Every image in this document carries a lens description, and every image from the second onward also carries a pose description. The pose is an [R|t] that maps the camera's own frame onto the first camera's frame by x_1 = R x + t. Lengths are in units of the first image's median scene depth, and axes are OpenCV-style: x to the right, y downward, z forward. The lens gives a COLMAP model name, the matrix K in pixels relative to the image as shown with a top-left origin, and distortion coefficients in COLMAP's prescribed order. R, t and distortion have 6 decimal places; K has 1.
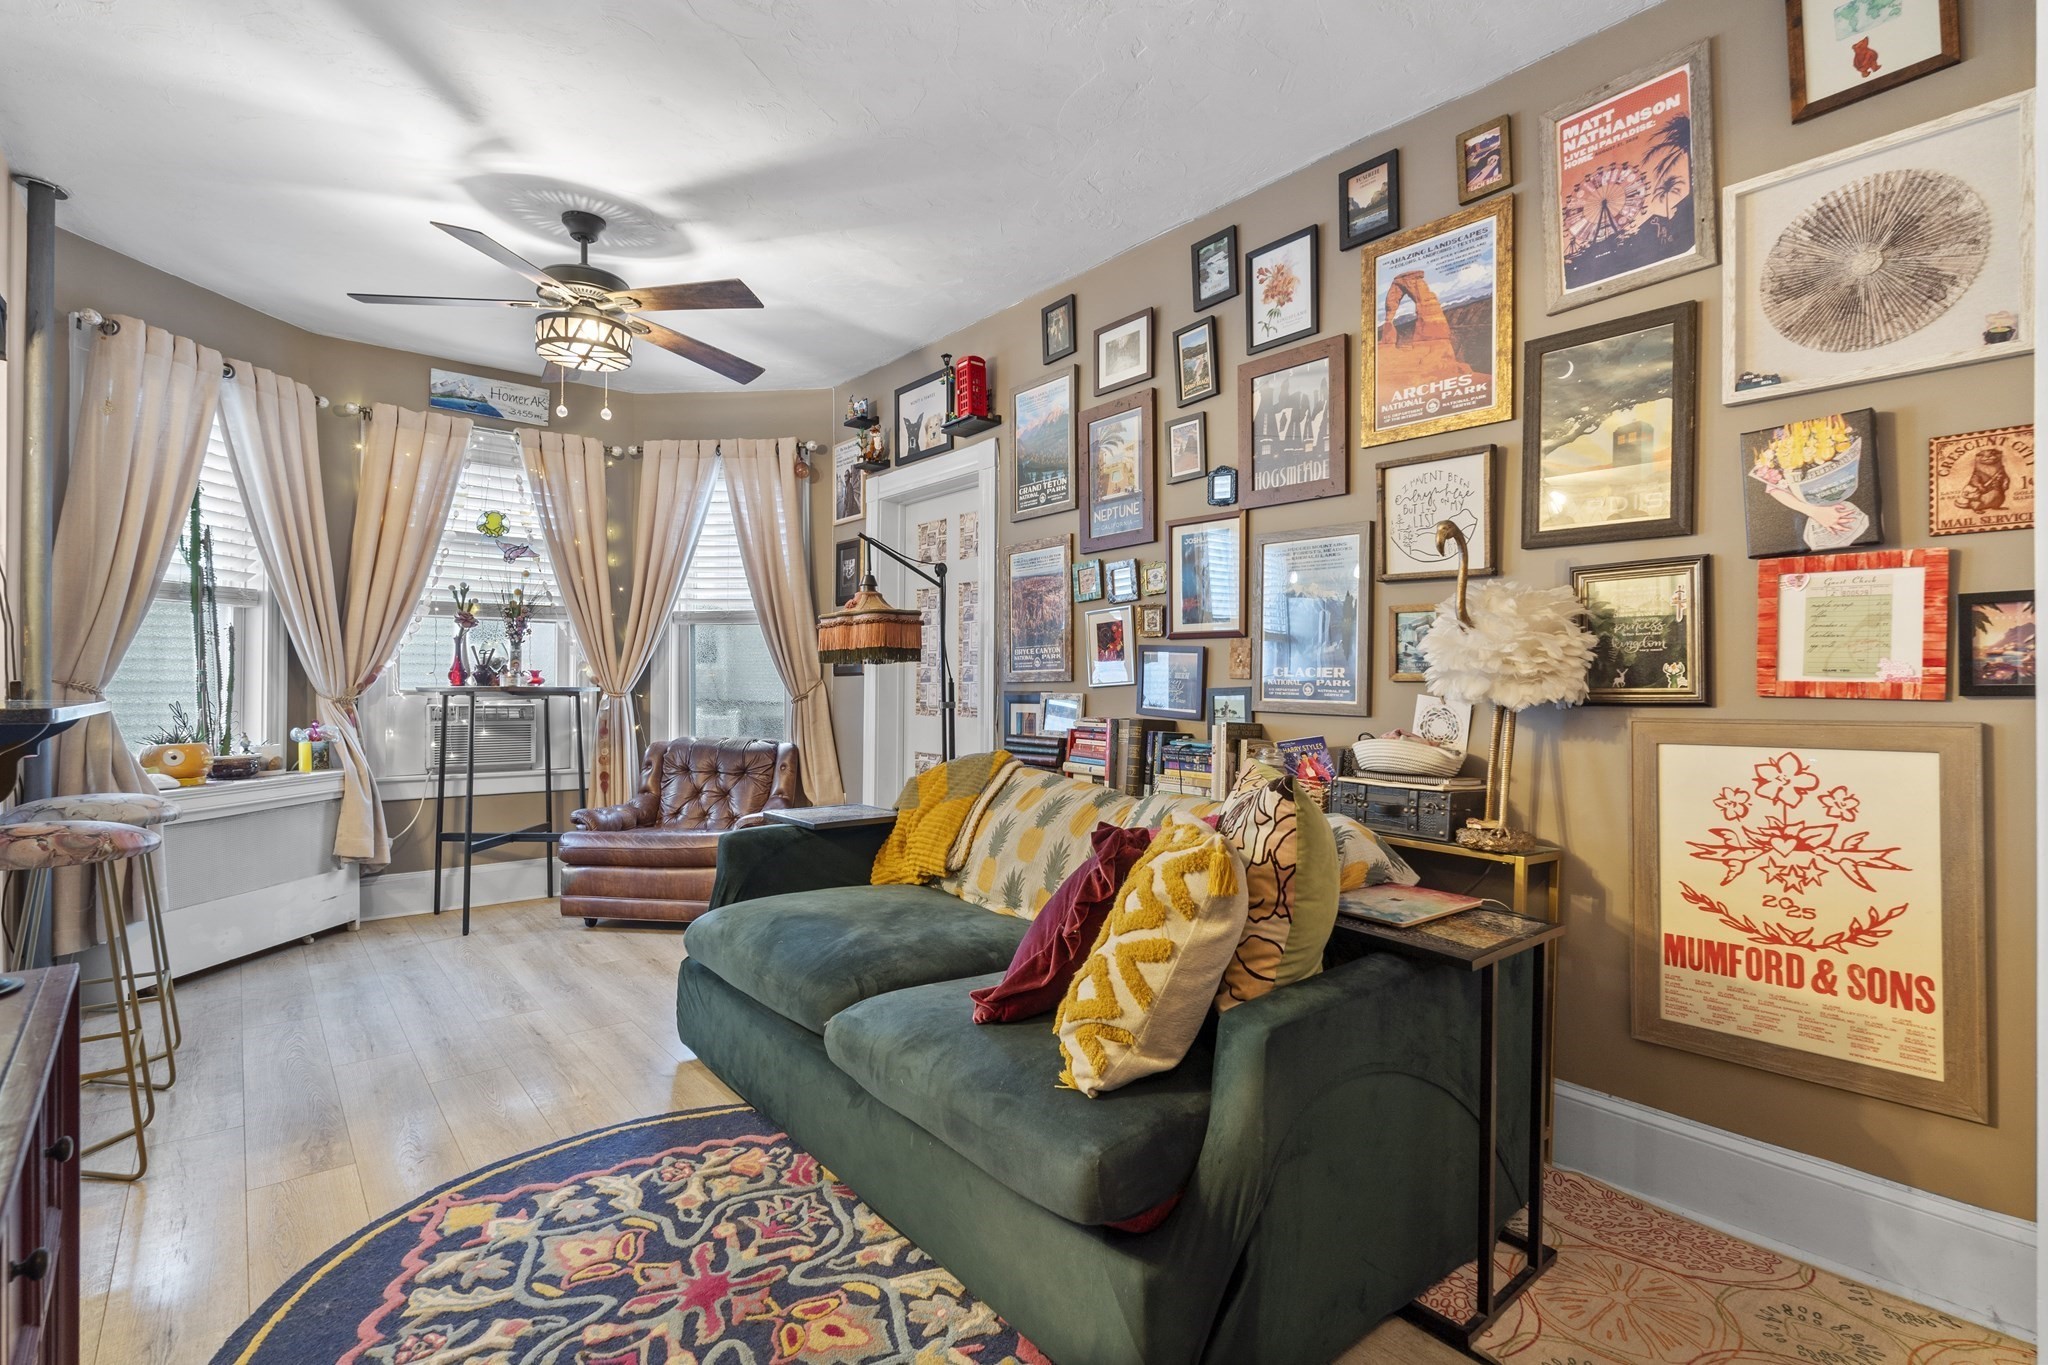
lens RADIAL K [[952.1, 0, 1027.9], [0, 952.1, 677.2], [0, 0, 1]] dist [0.000355, -0.000554]
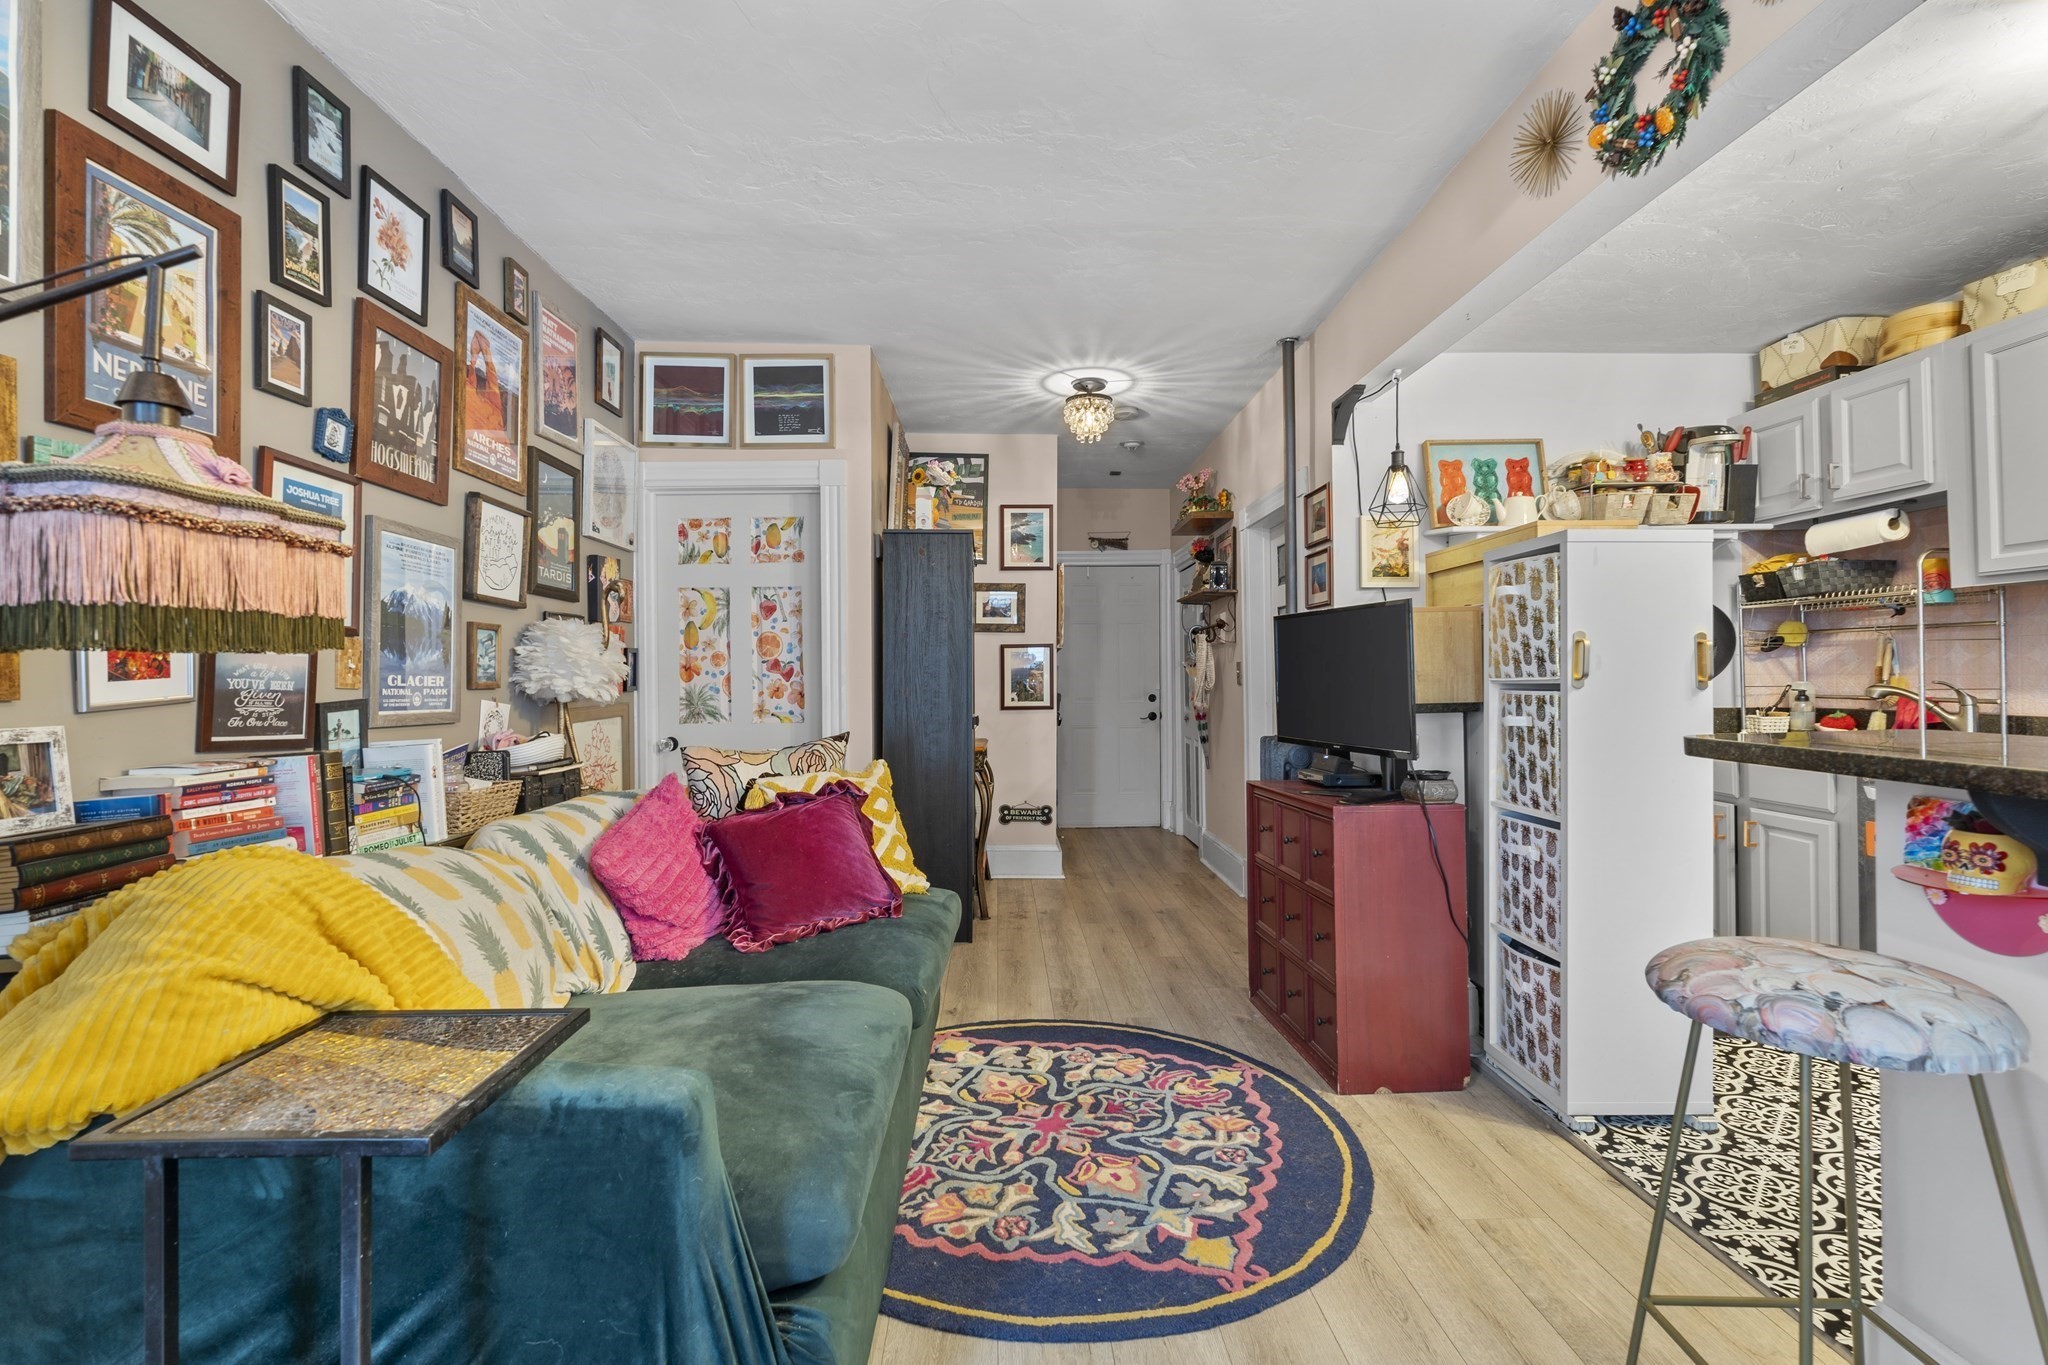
lens RADIAL K [[912.8, 0, 1022.2], [0, 912.8, 669.8], [0, 0, 1]] dist [-0.003791, 0.000758]
pose [[-0.779211, 0.003840, 0.626750, -0.656402], [-0.002757, 0.999951, -0.009555, -0.008219], [-0.626756, -0.009173, -0.779162, 1.187597]]
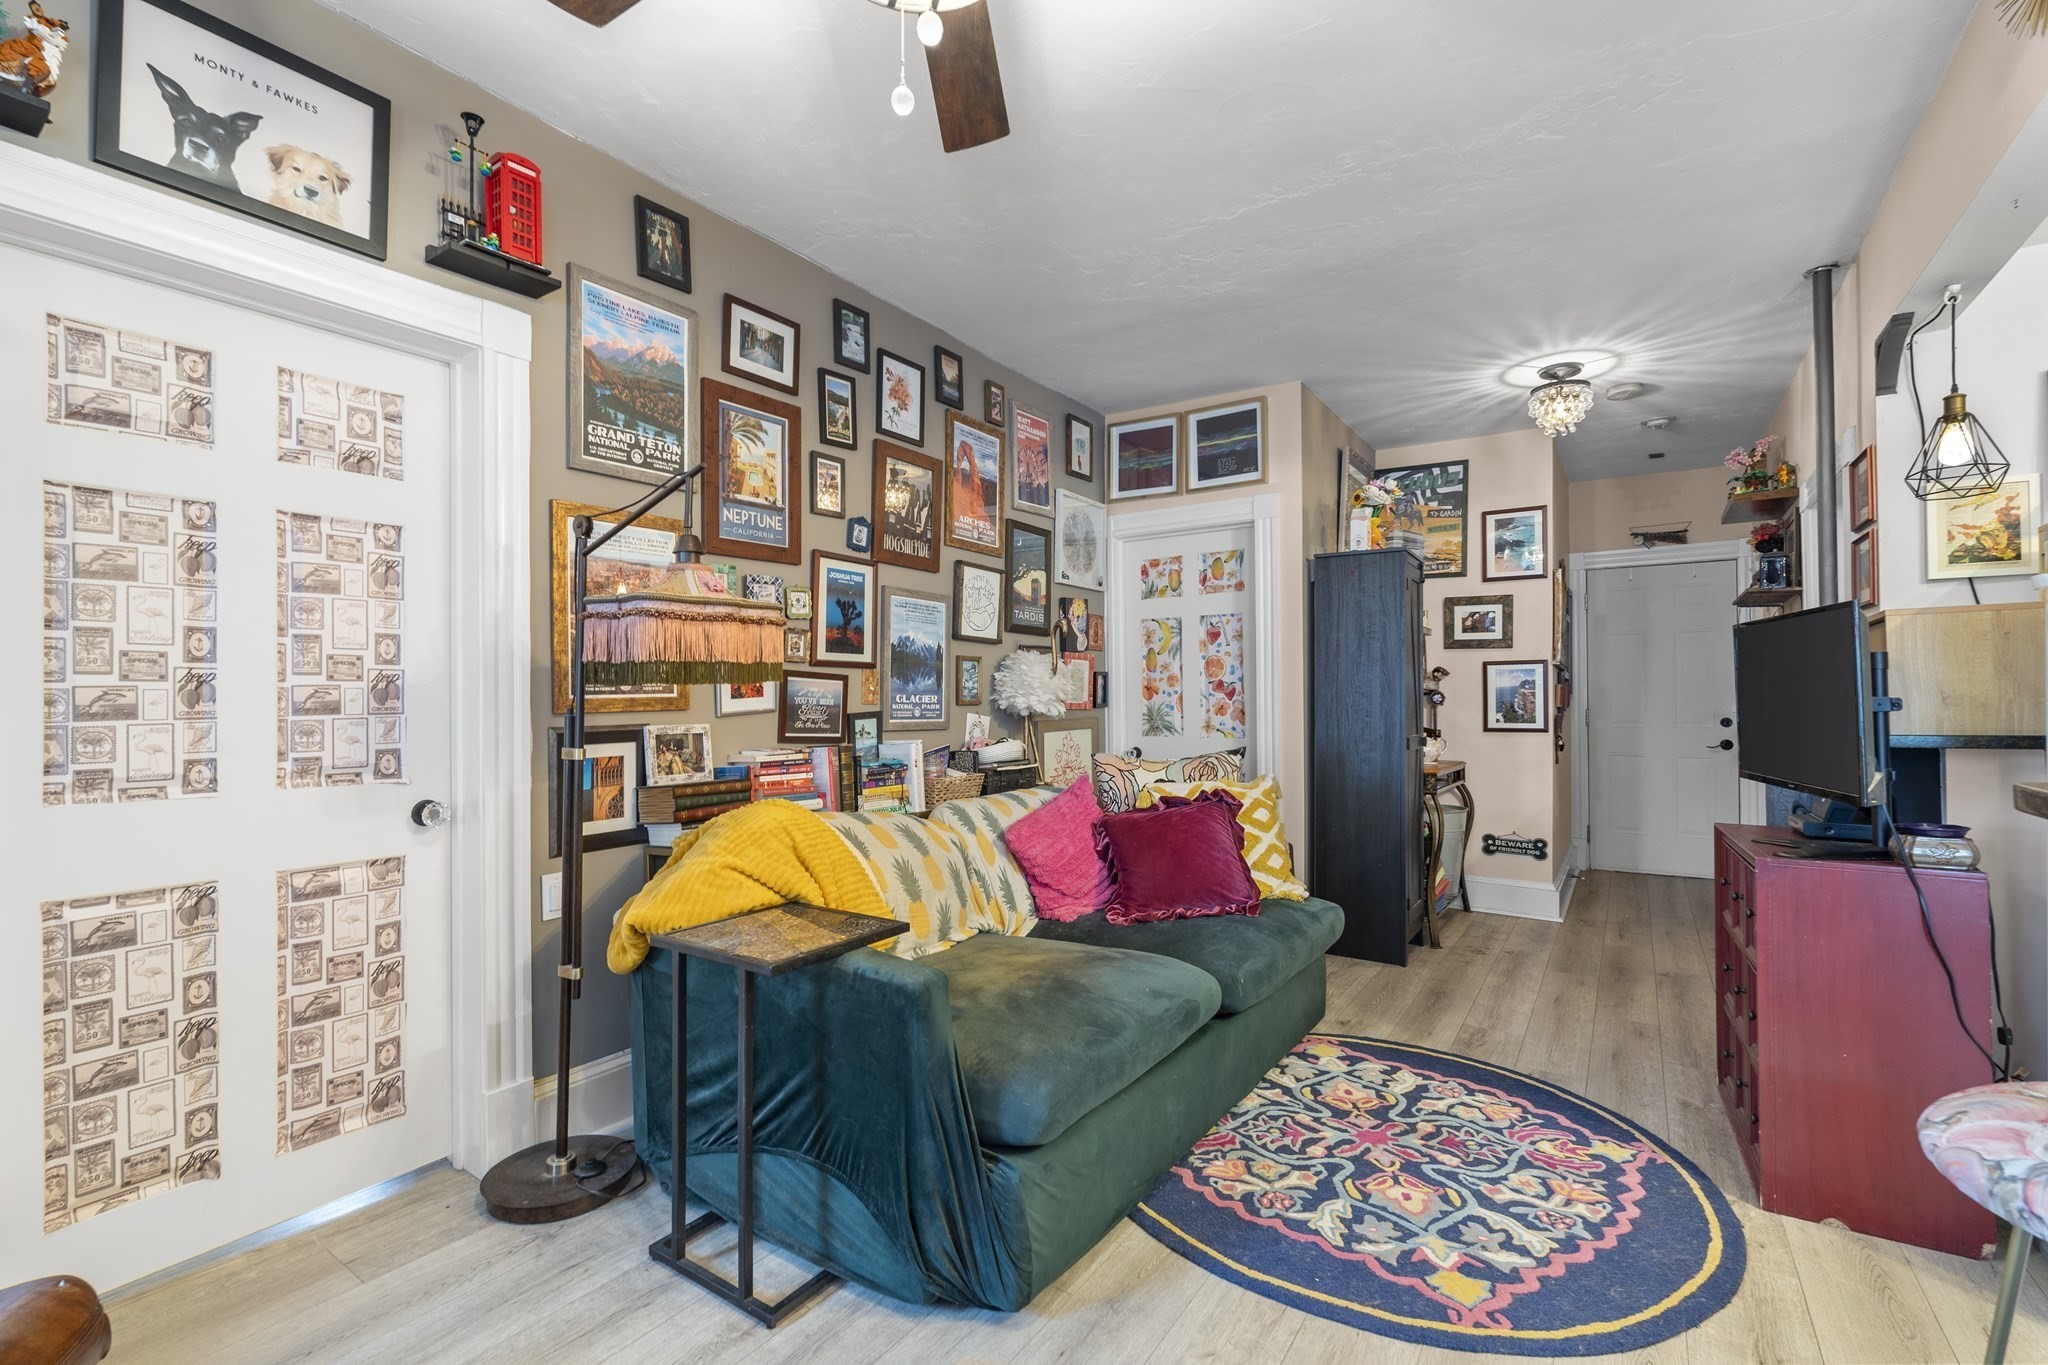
lens RADIAL K [[900.8, 0, 1028.6], [0, 900.8, 687.0], [0, 0, 1]] dist [-0.002645, 0.000319]
pose [[-0.271946, 0.005123, 0.962299, -0.858022], [-0.005374, 0.999962, -0.006842, -0.012428], [-0.962297, -0.007032, -0.271908, 1.067977]]
